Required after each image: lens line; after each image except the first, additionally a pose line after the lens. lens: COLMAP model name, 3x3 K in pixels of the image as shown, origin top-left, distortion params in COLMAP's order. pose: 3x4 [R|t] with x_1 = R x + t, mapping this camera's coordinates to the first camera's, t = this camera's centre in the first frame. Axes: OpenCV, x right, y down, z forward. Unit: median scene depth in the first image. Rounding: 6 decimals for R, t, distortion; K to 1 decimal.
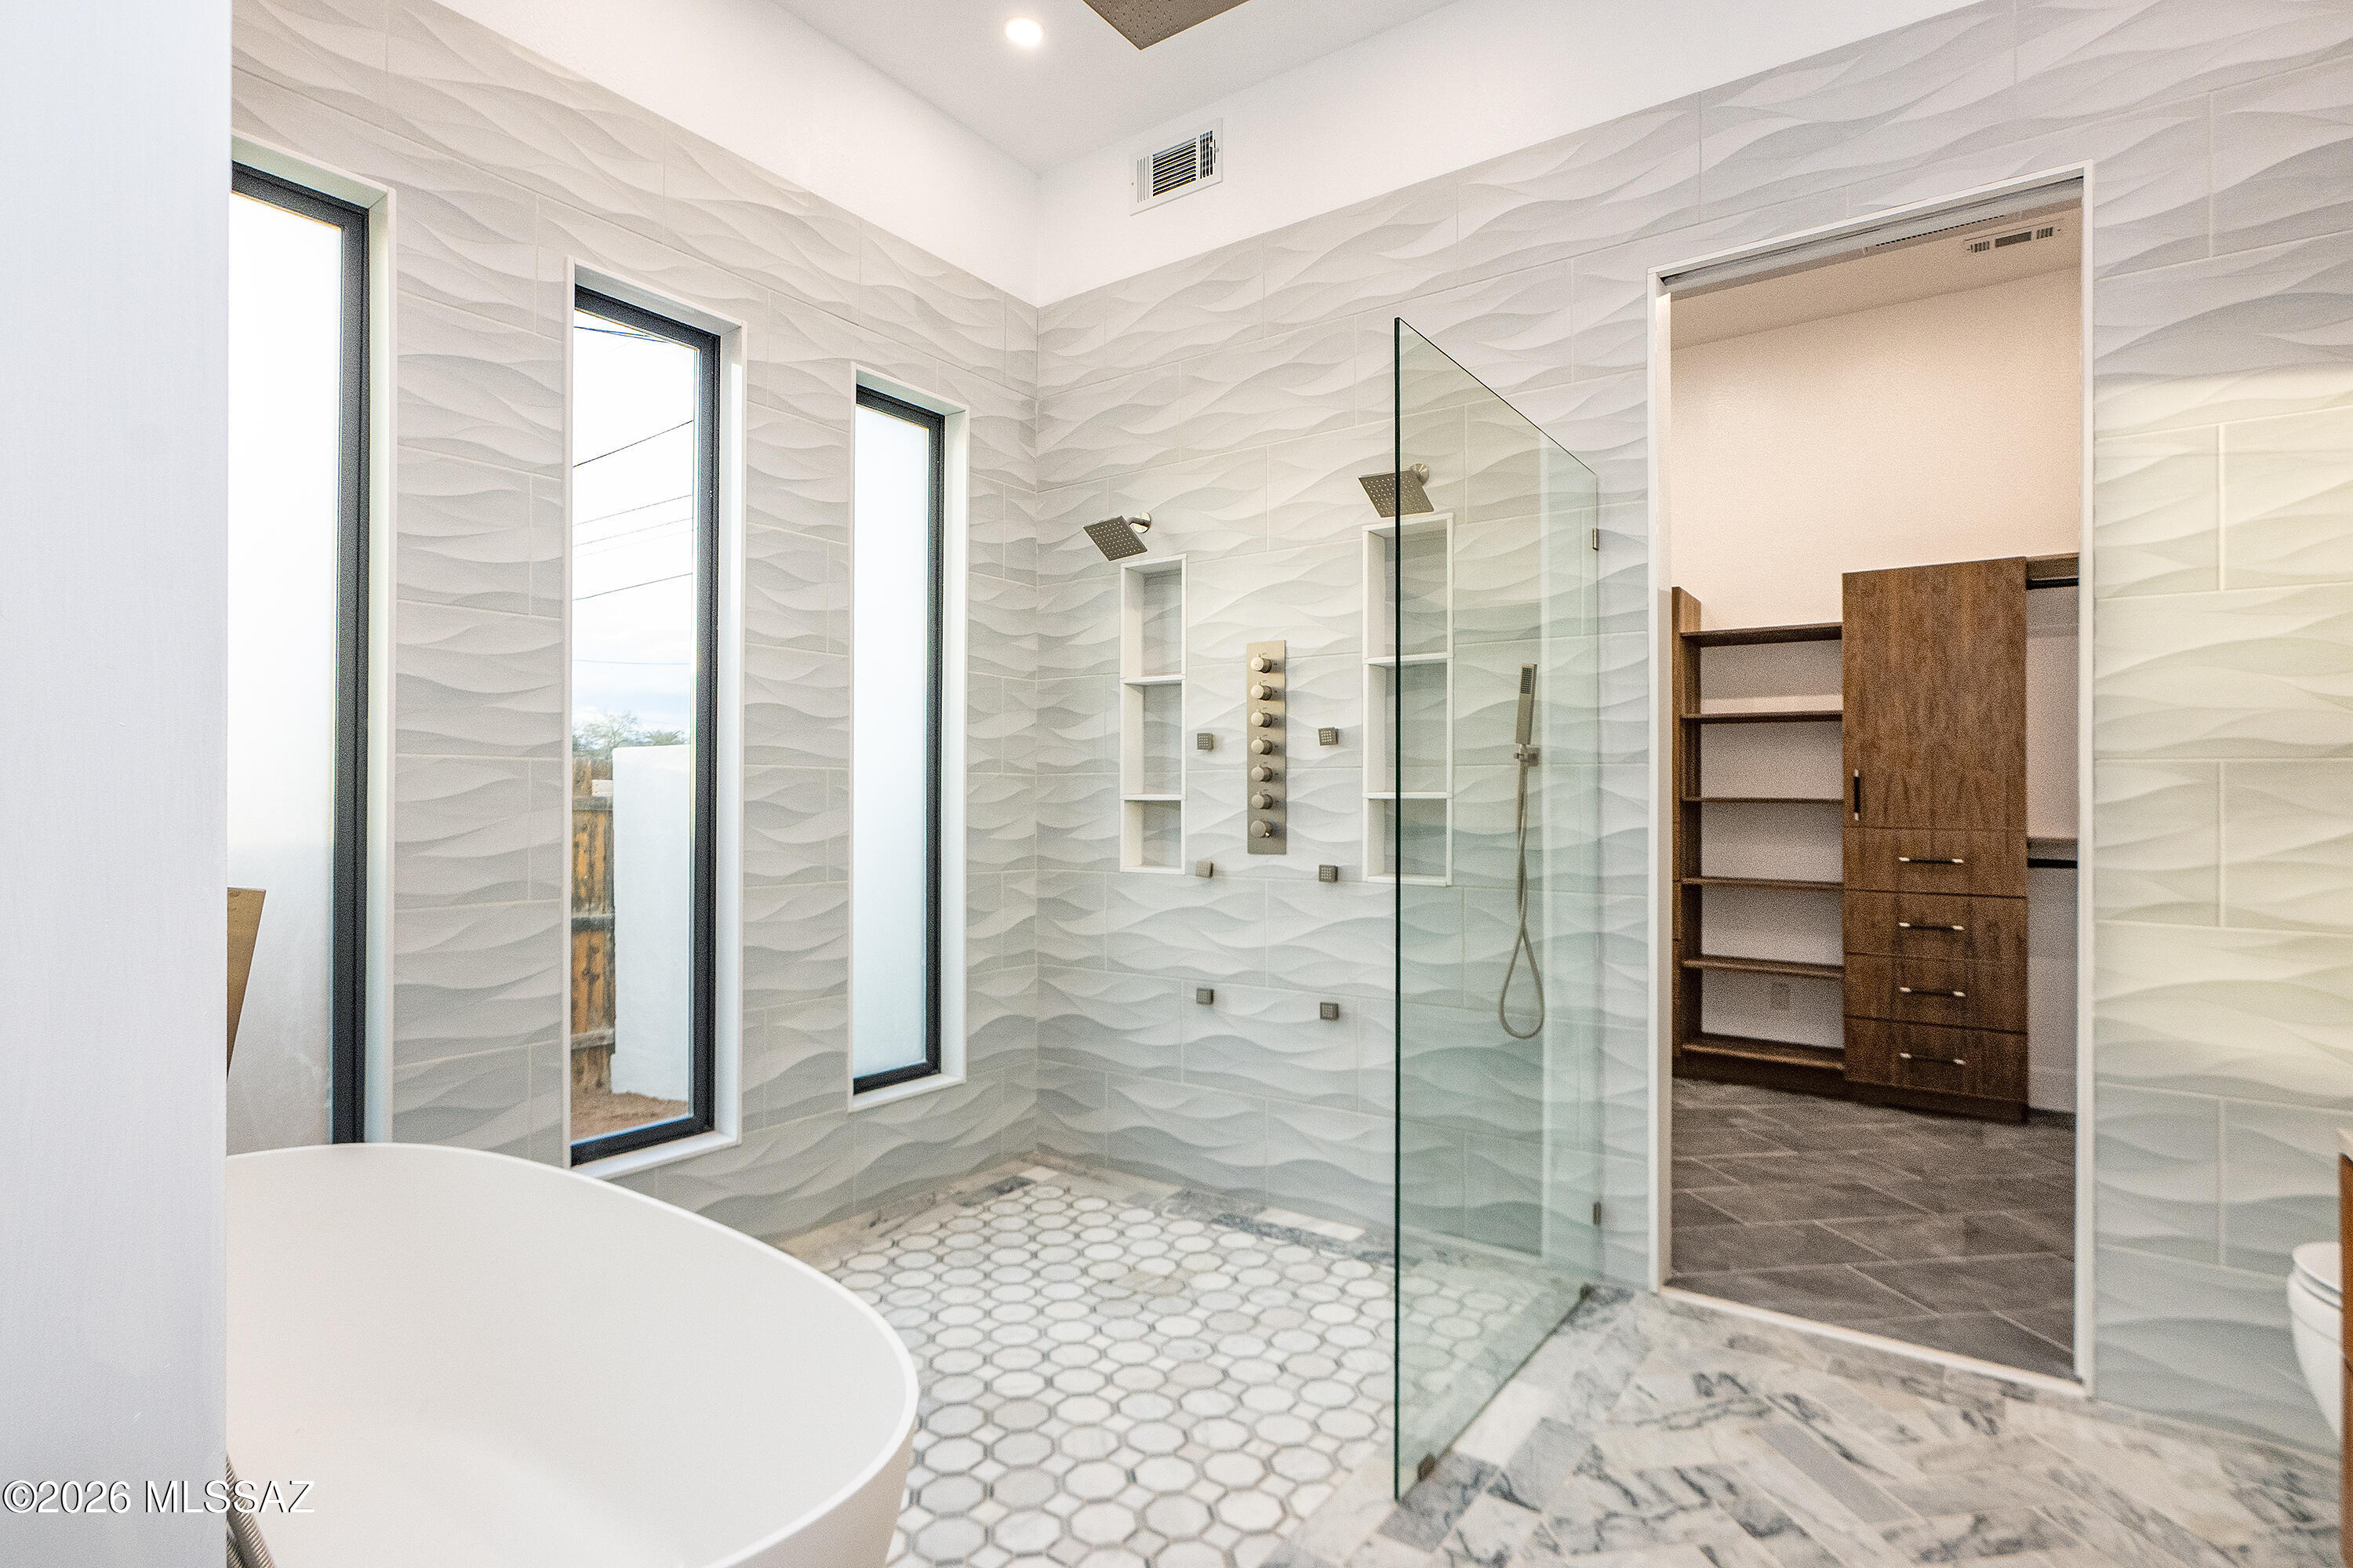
lens RADIAL K [[1196.1, 0, 1177.8], [0, 1196.1, 794.0], [0, 0, 1]] dist [-0.001957, -0.000462]
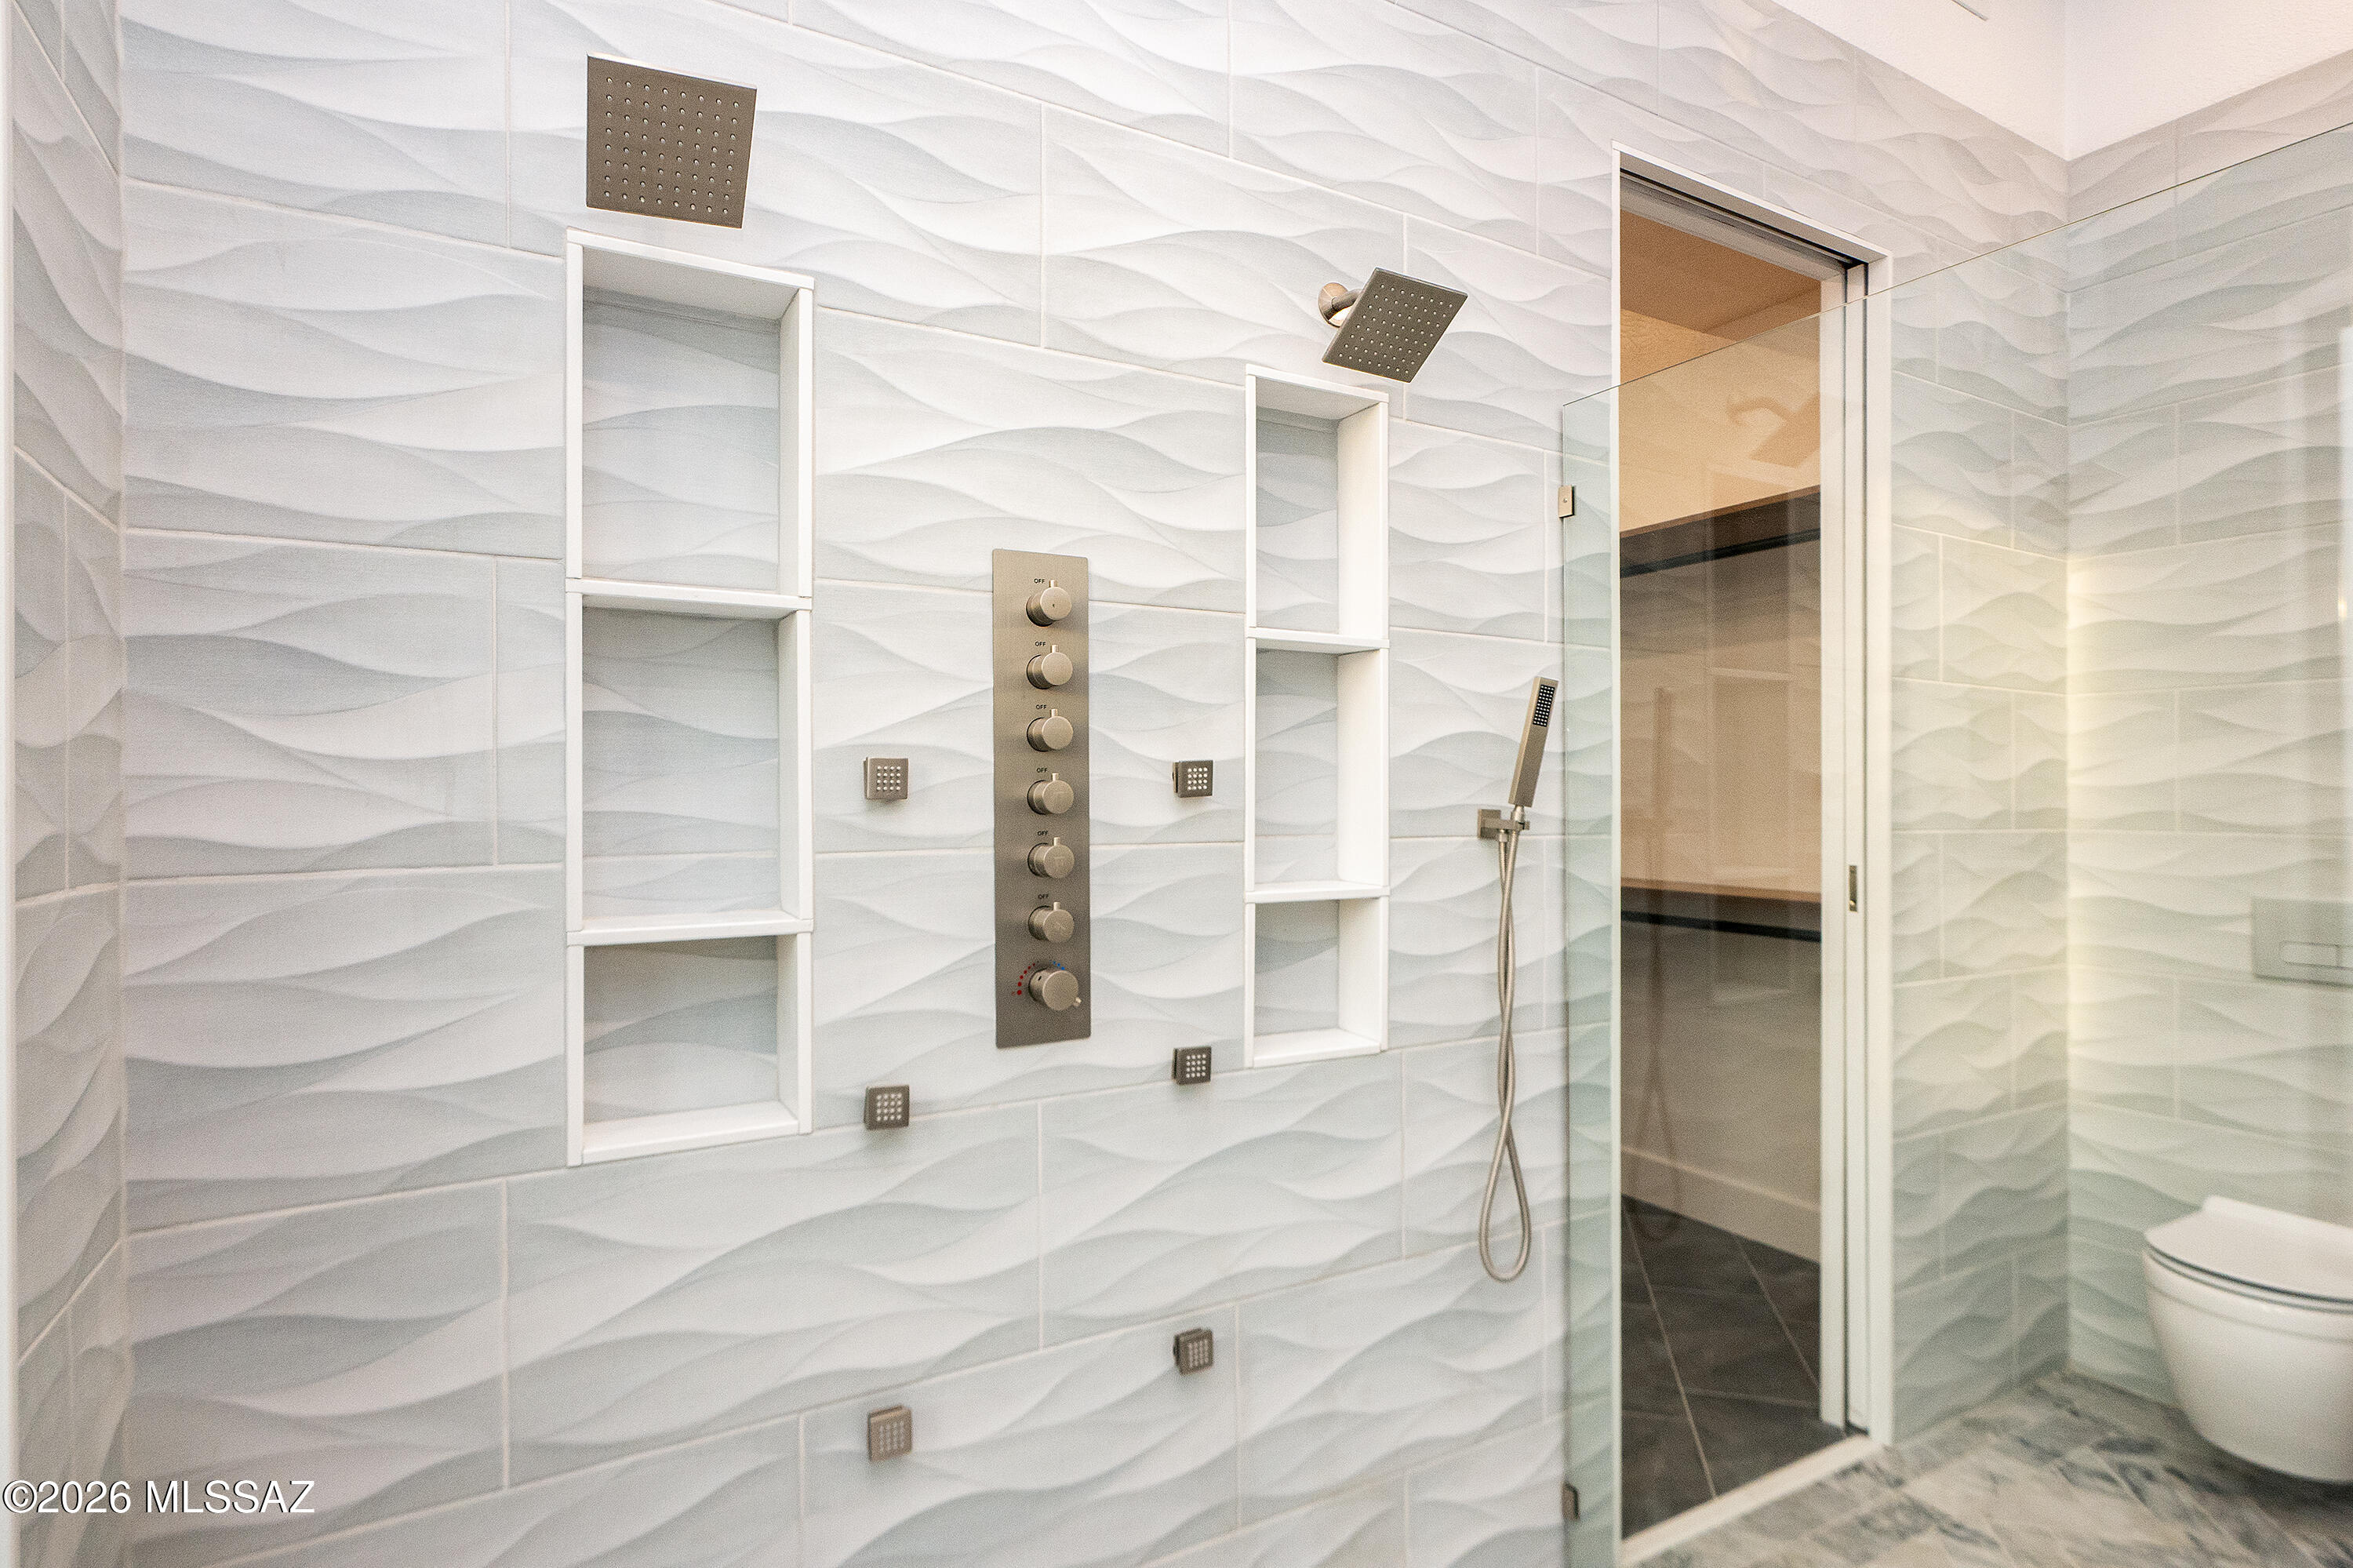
lens RADIAL K [[1196.1, 0, 1177.8], [0, 1196.1, 792.9], [0, 0, 1]] dist [-0.001957, -0.000462]
pose [[0.418048, 0.001305, 0.908424, -0.307447], [-0.003083, 0.999995, -0.000018, -0.042115], [-0.908420, -0.002793, 0.418050, 0.794173]]
